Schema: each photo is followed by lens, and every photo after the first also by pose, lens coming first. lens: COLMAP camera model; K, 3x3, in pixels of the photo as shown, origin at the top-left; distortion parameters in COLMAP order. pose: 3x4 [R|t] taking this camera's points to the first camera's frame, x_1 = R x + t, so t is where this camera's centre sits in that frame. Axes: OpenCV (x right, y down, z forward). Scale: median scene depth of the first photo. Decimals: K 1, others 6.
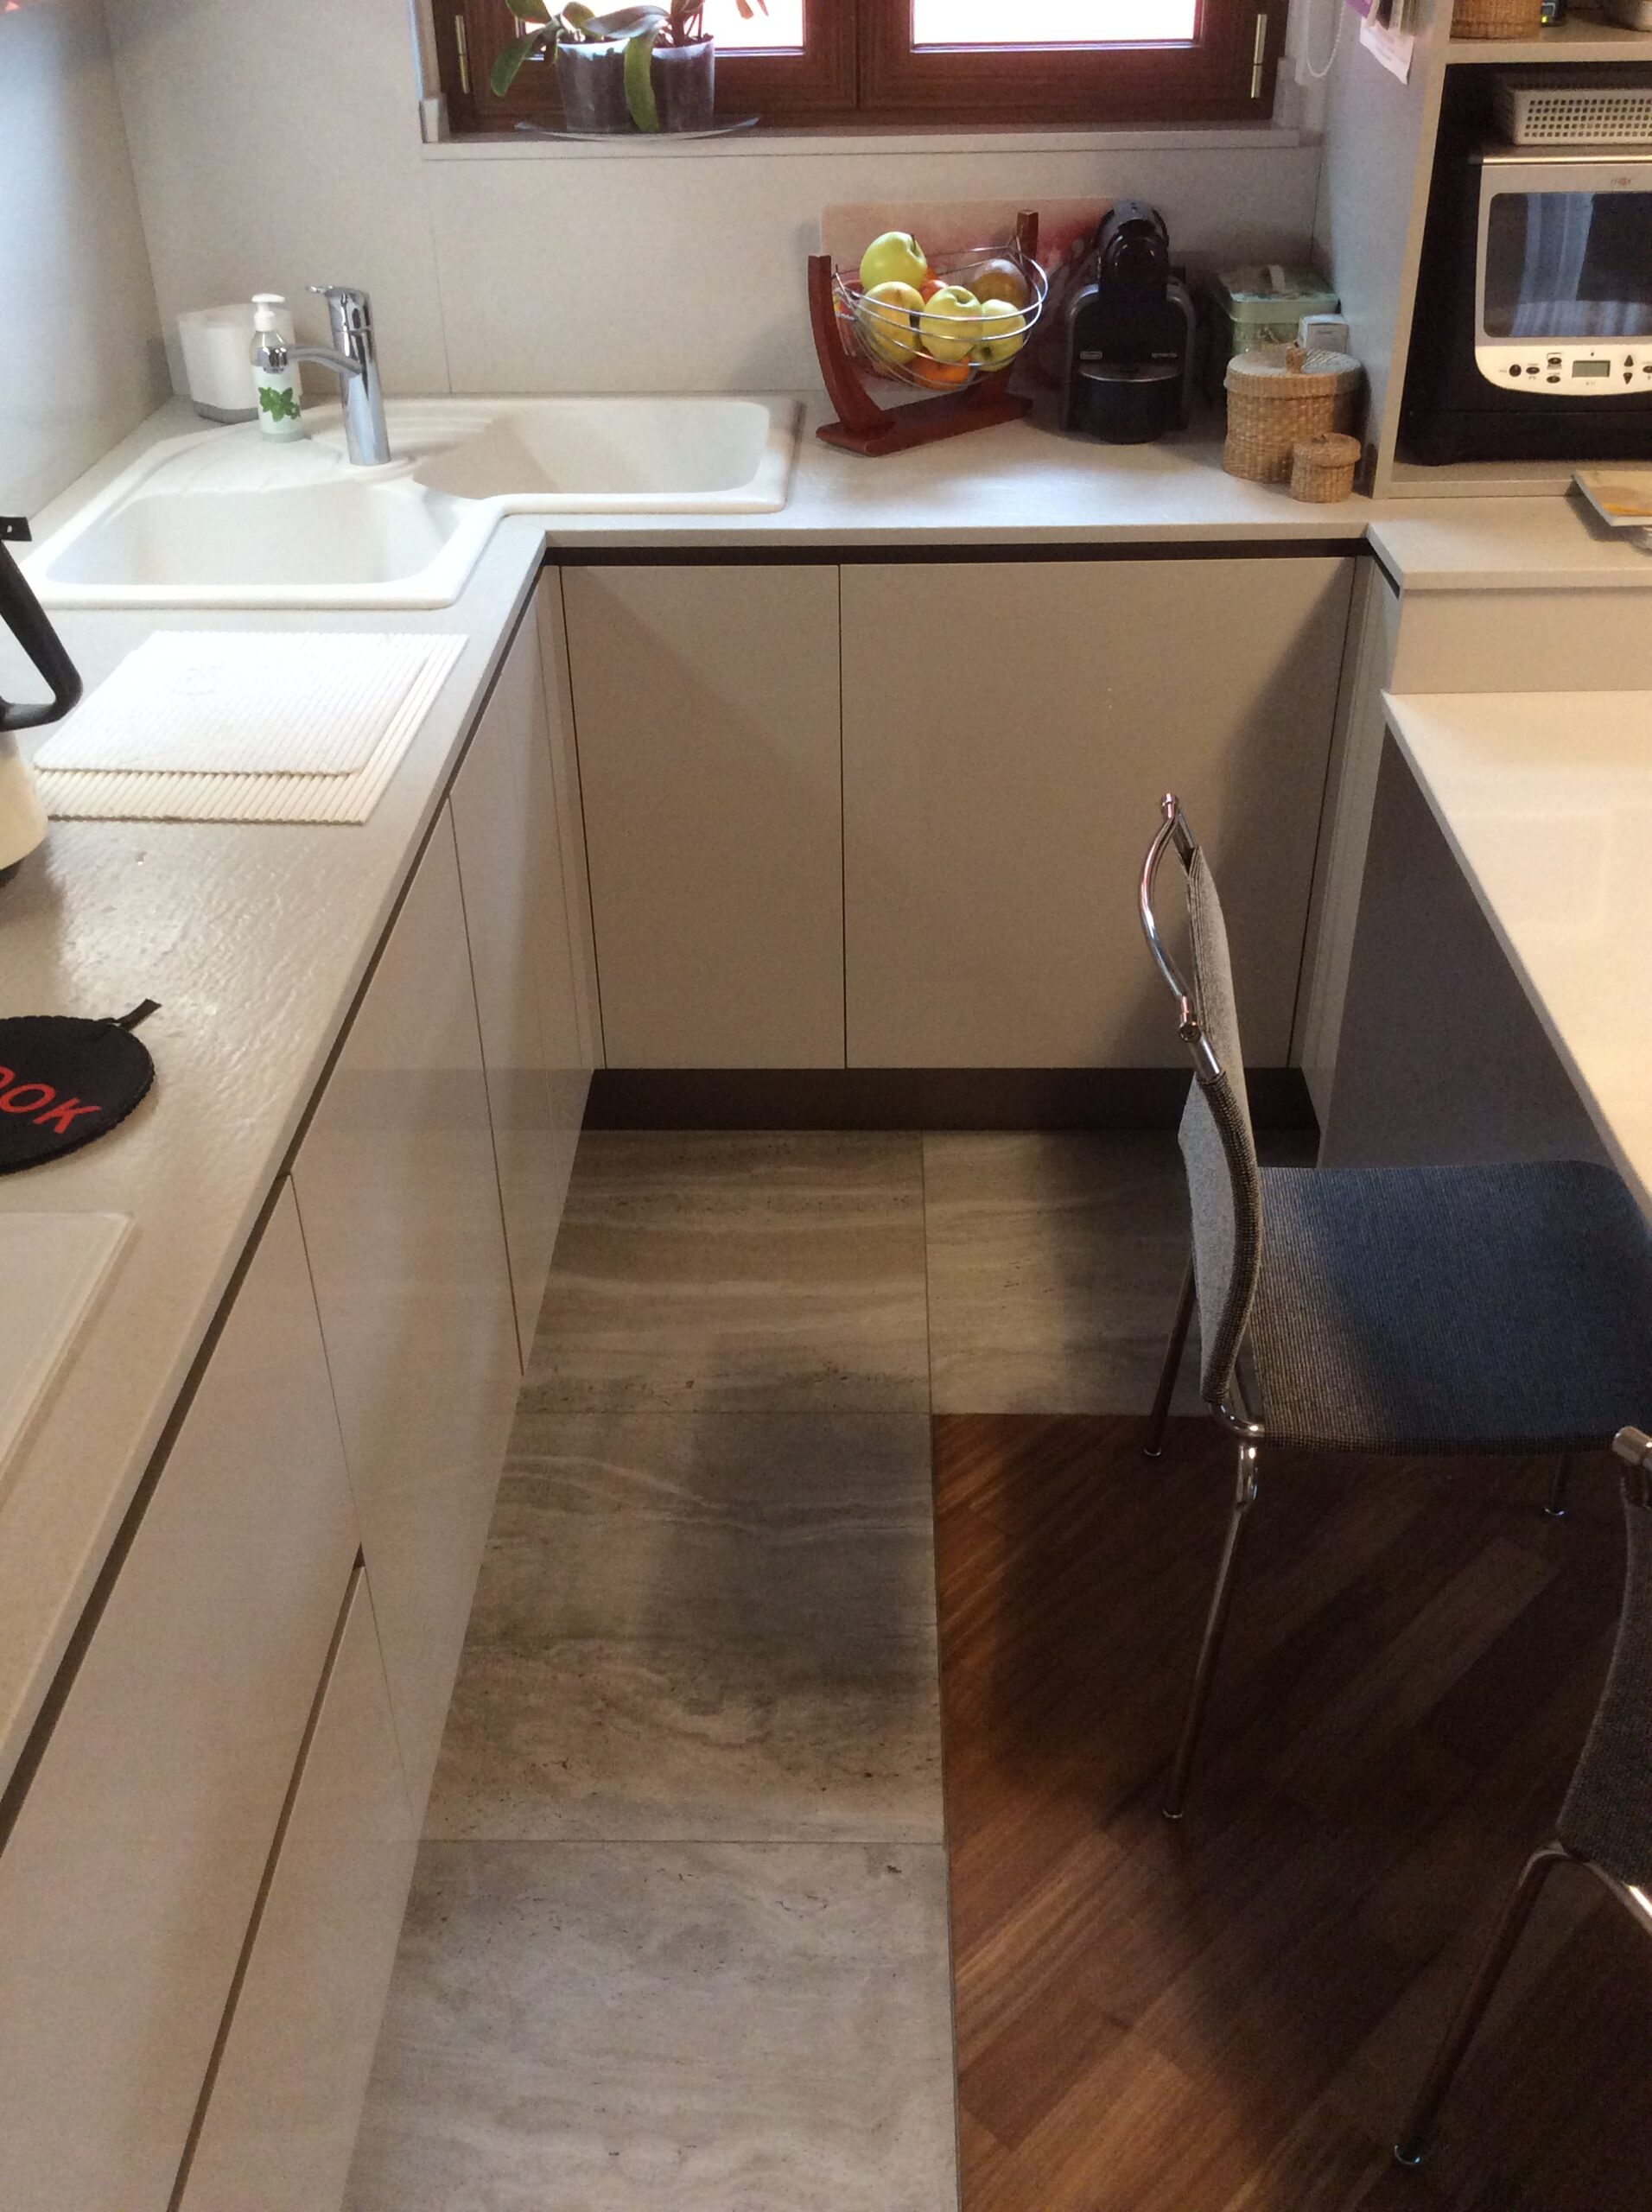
lens RADIAL K [[2045.3, 0, 826.0], [0, 2045.3, 1106.0], [0, 0, 1]] dist [0.152081, -0.329199]
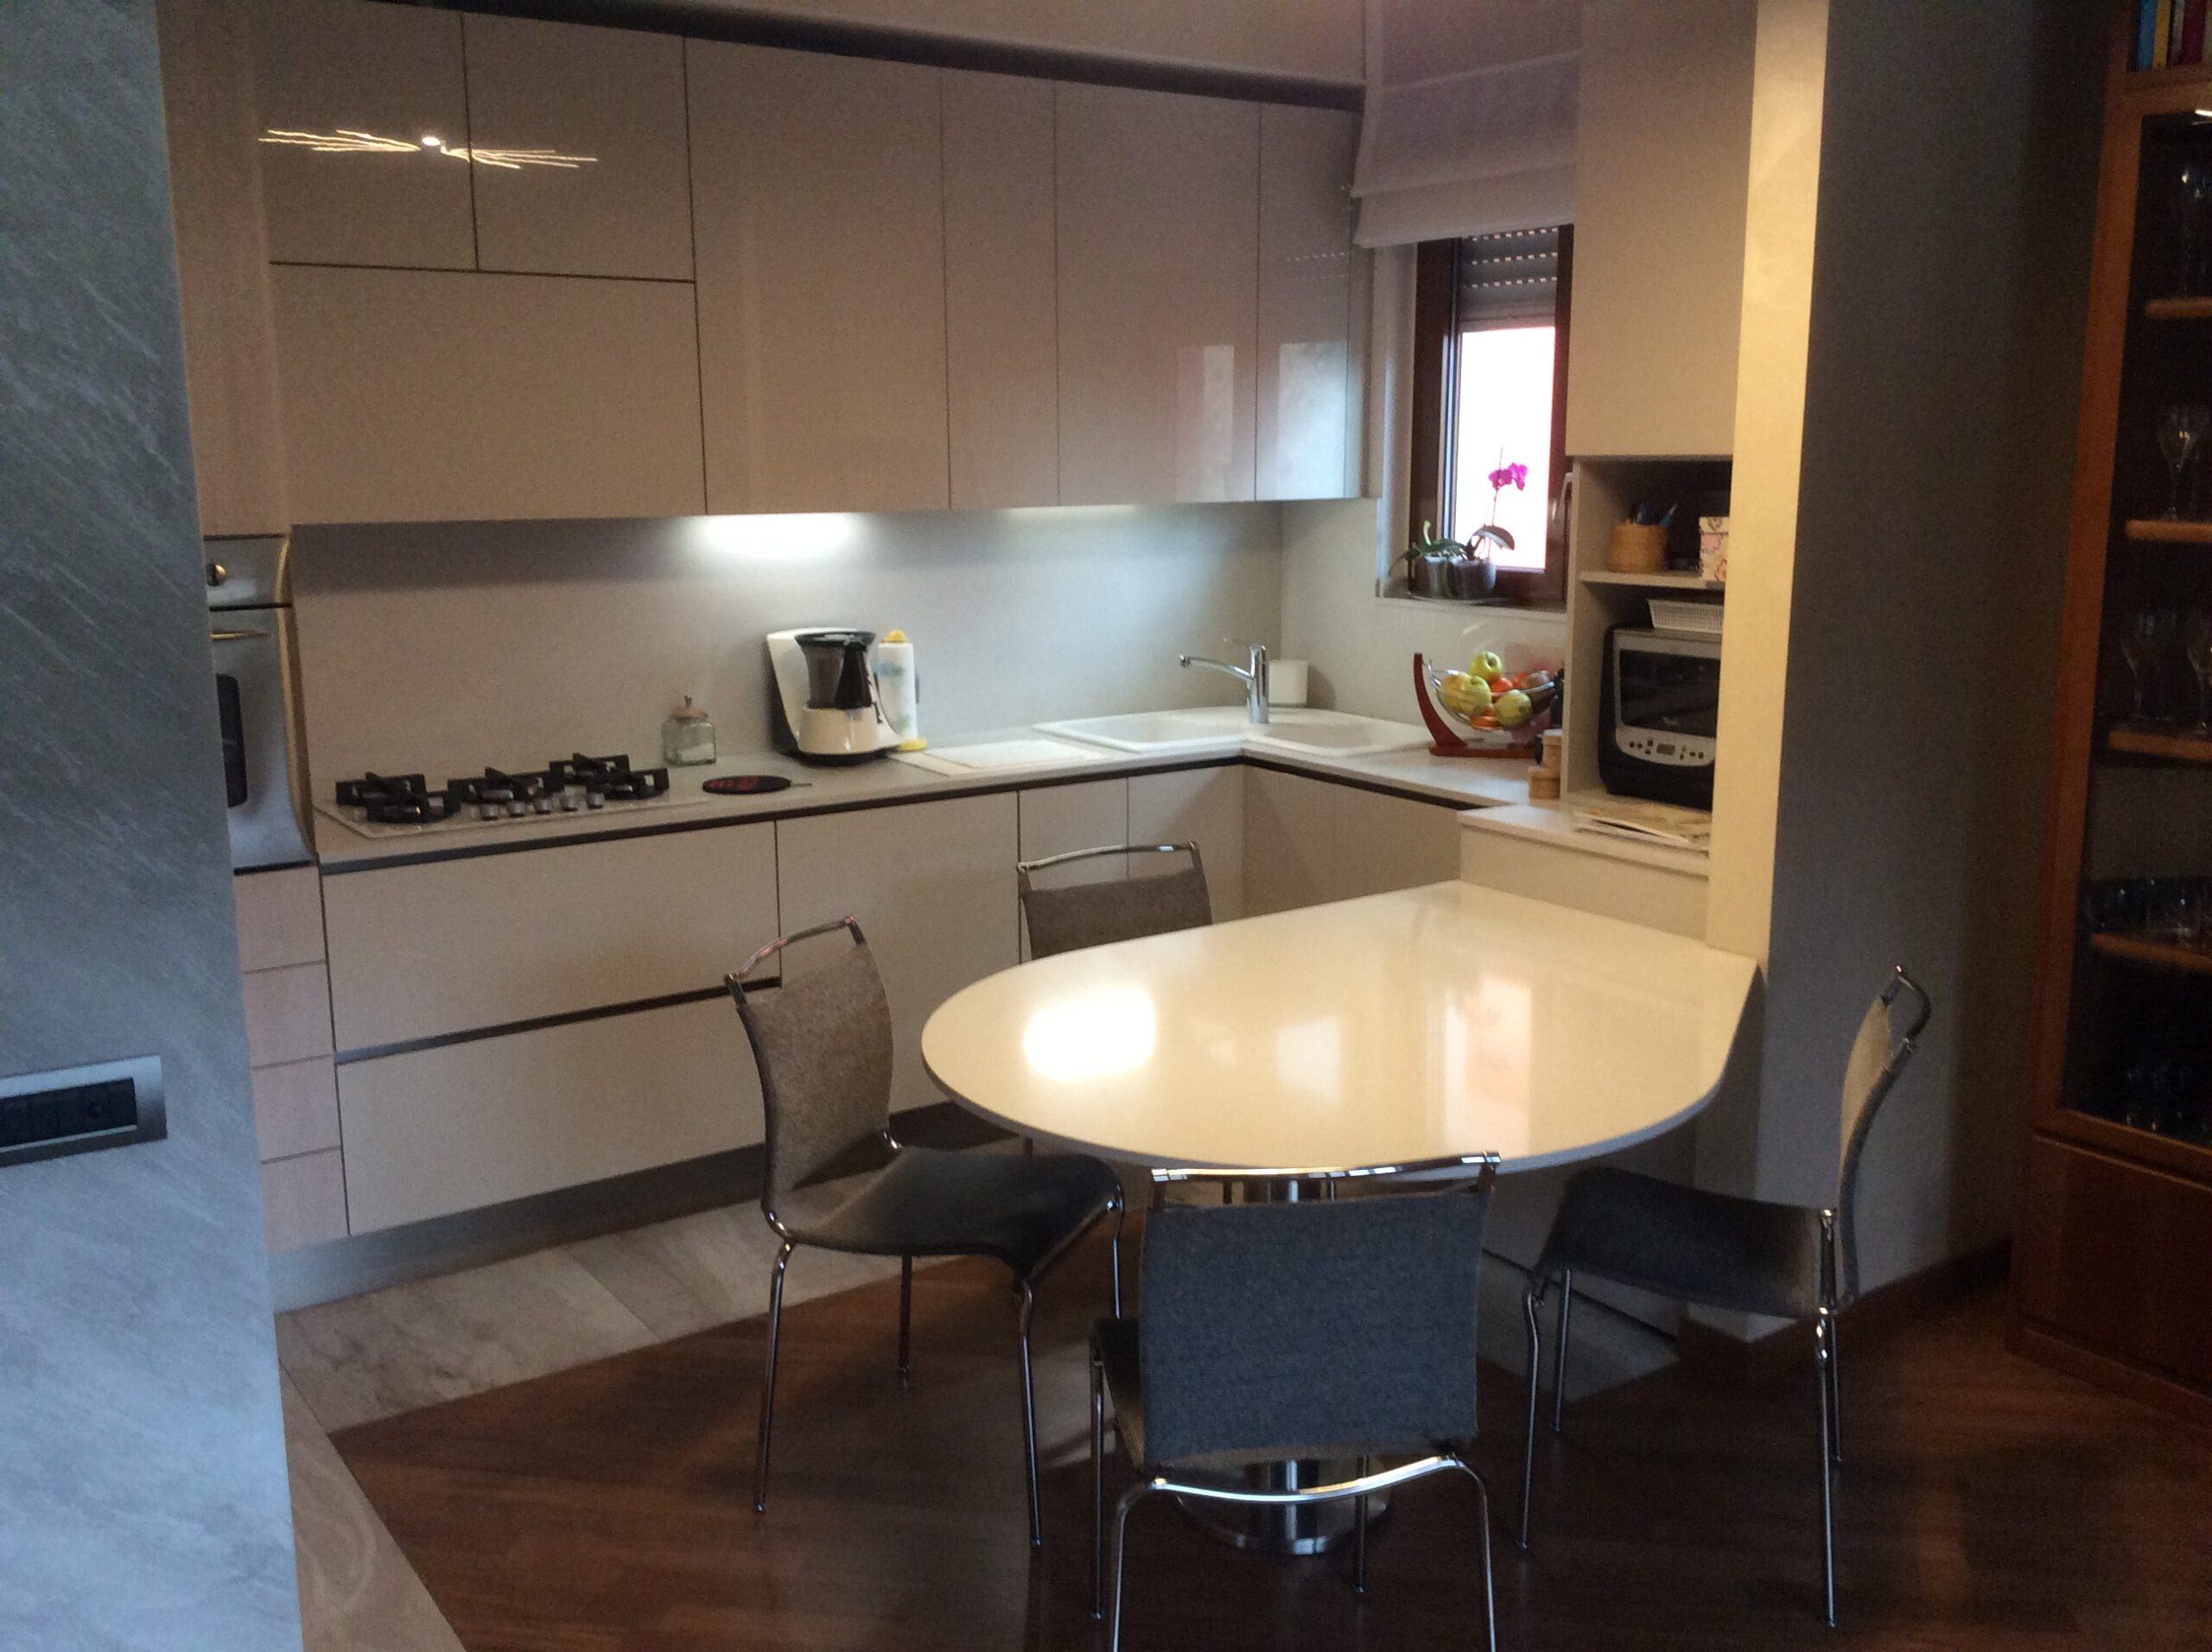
lens RADIAL K [[2045.3, 0, 1126.5], [0, 2045.3, 816.4], [0, 0, 1]] dist [0.152081, -0.329199]
pose [[0.592732, 0.166249, -0.788054, 1.457136], [-0.438617, 0.887268, -0.142725, 0.134563], [0.675488, 0.430252, 0.598832, -0.301417]]
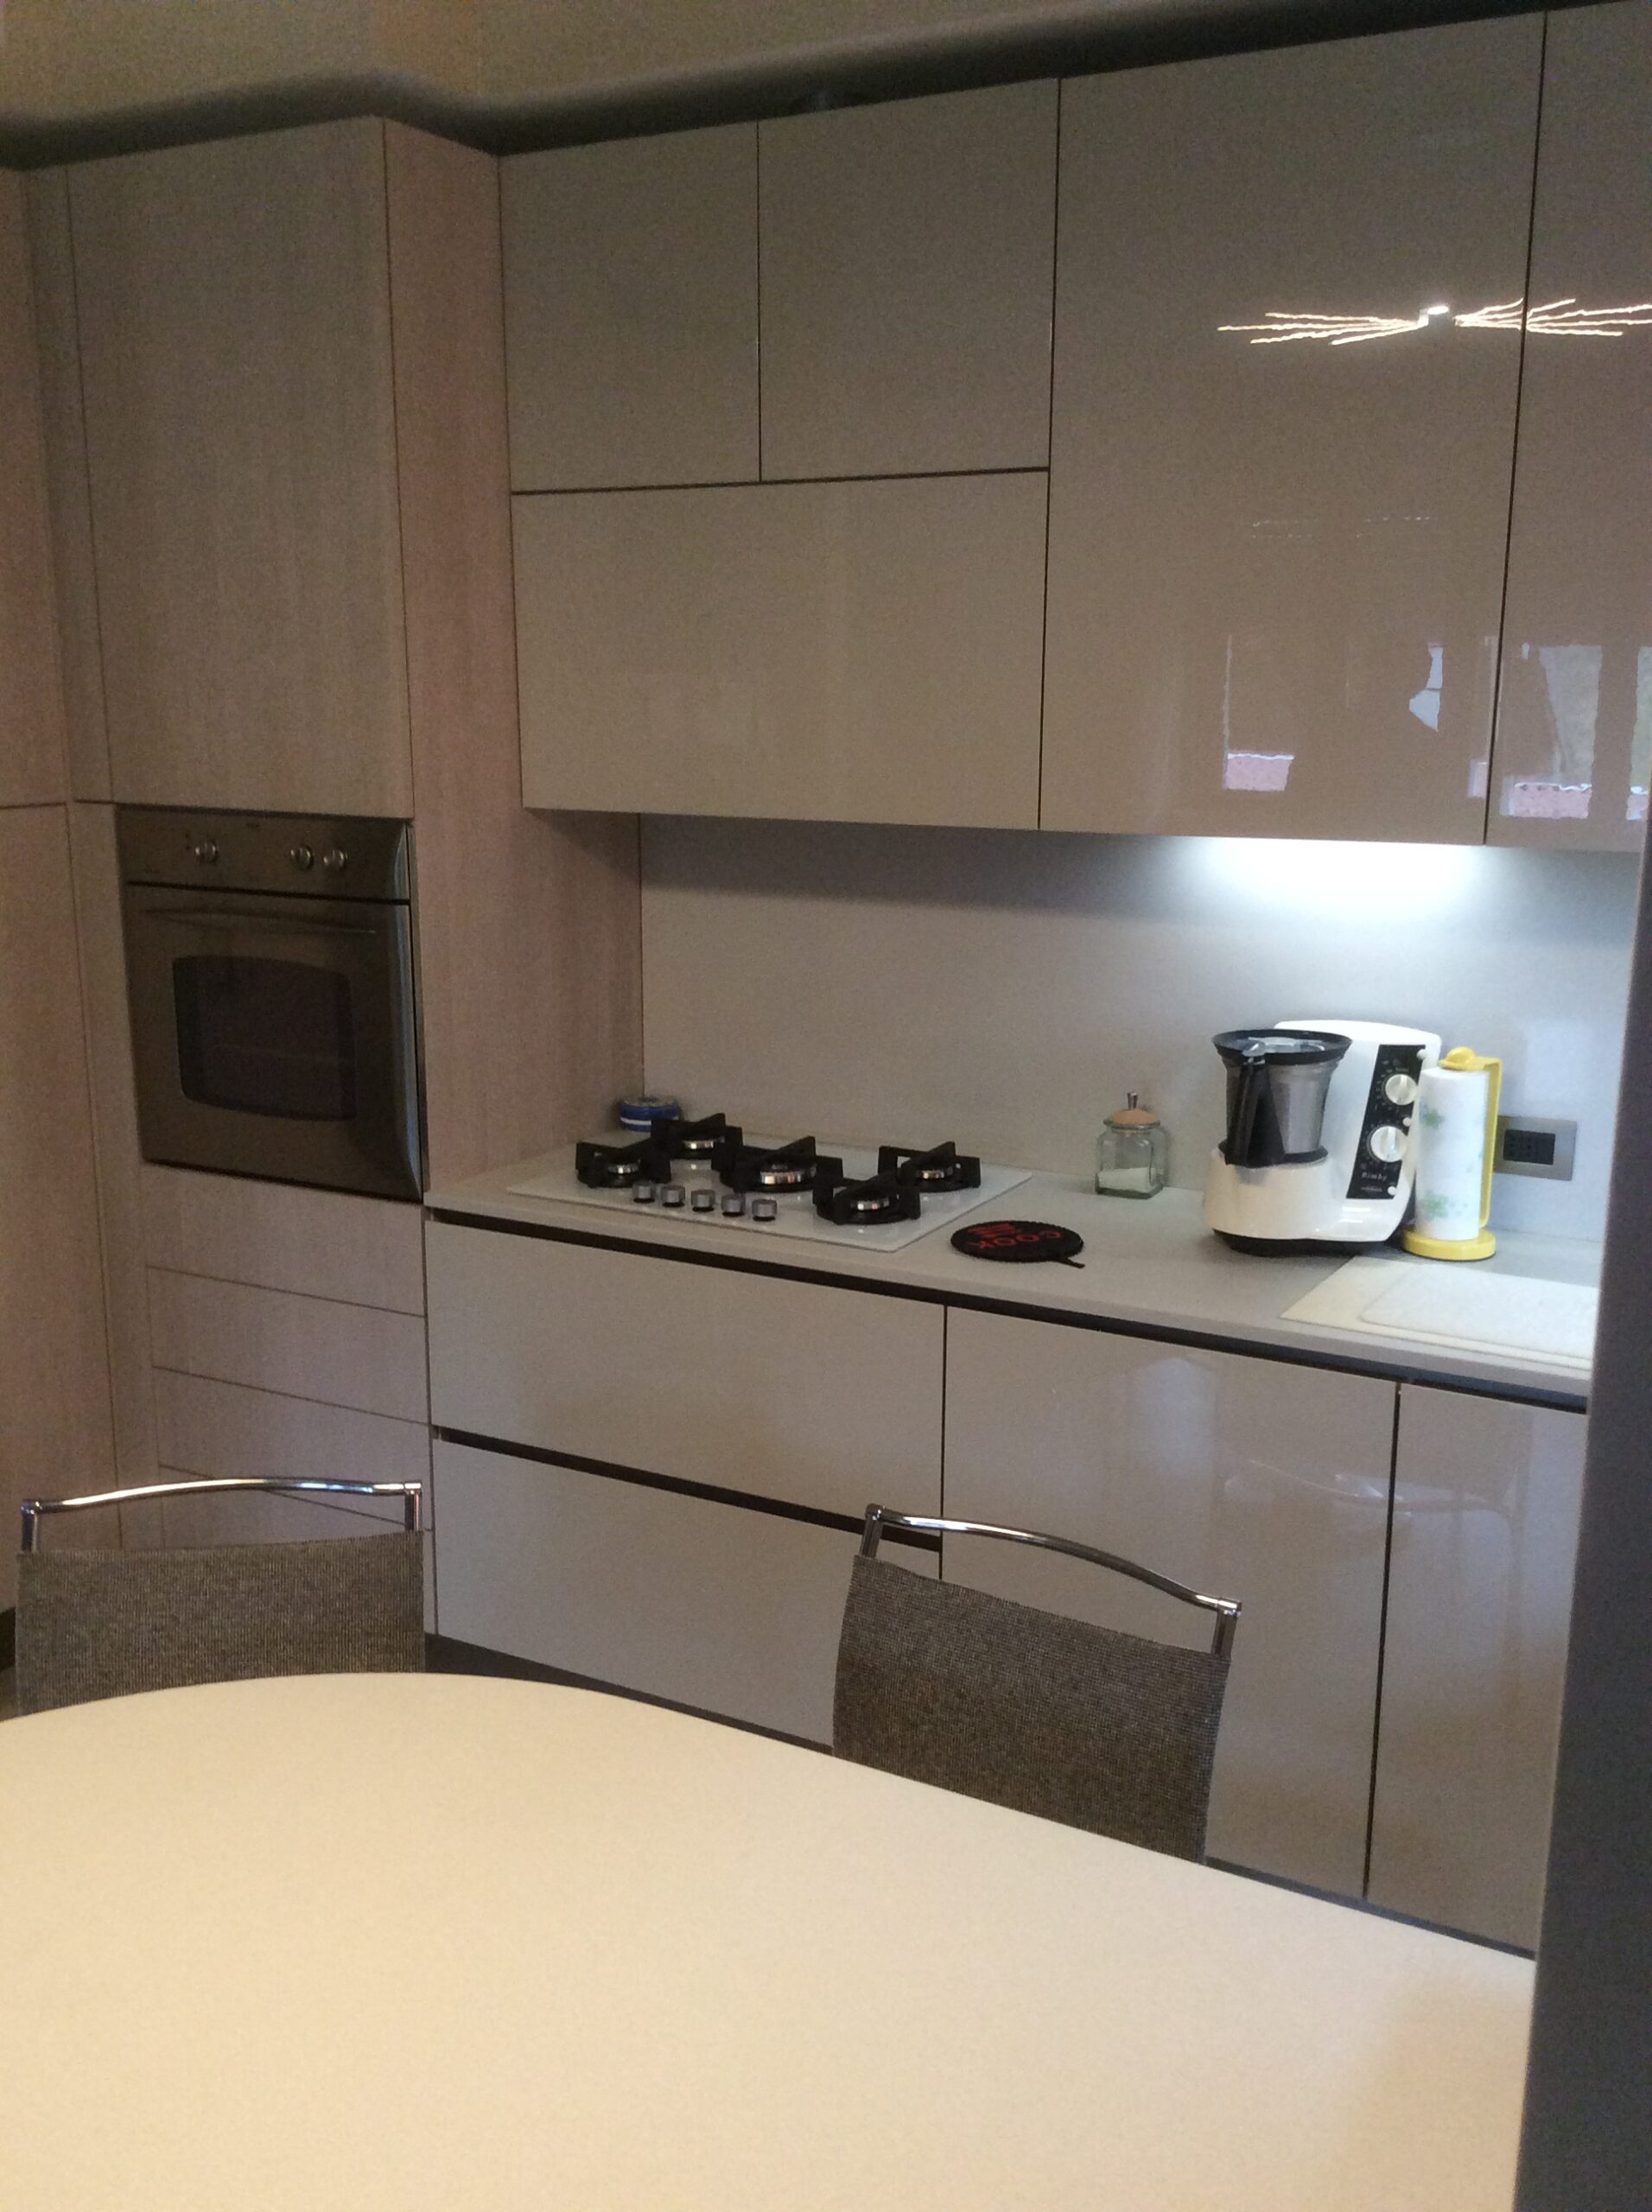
lens RADIAL K [[2045.3, 0, 826.0], [0, 2045.3, 1106.0], [0, 0, 1]] dist [0.152081, -0.329199]
pose [[-0.470670, 0.199328, -0.859499, 0.860545], [-0.470729, 0.767191, 0.435697, -0.553307], [0.746247, 0.609660, -0.267264, 0.773280]]
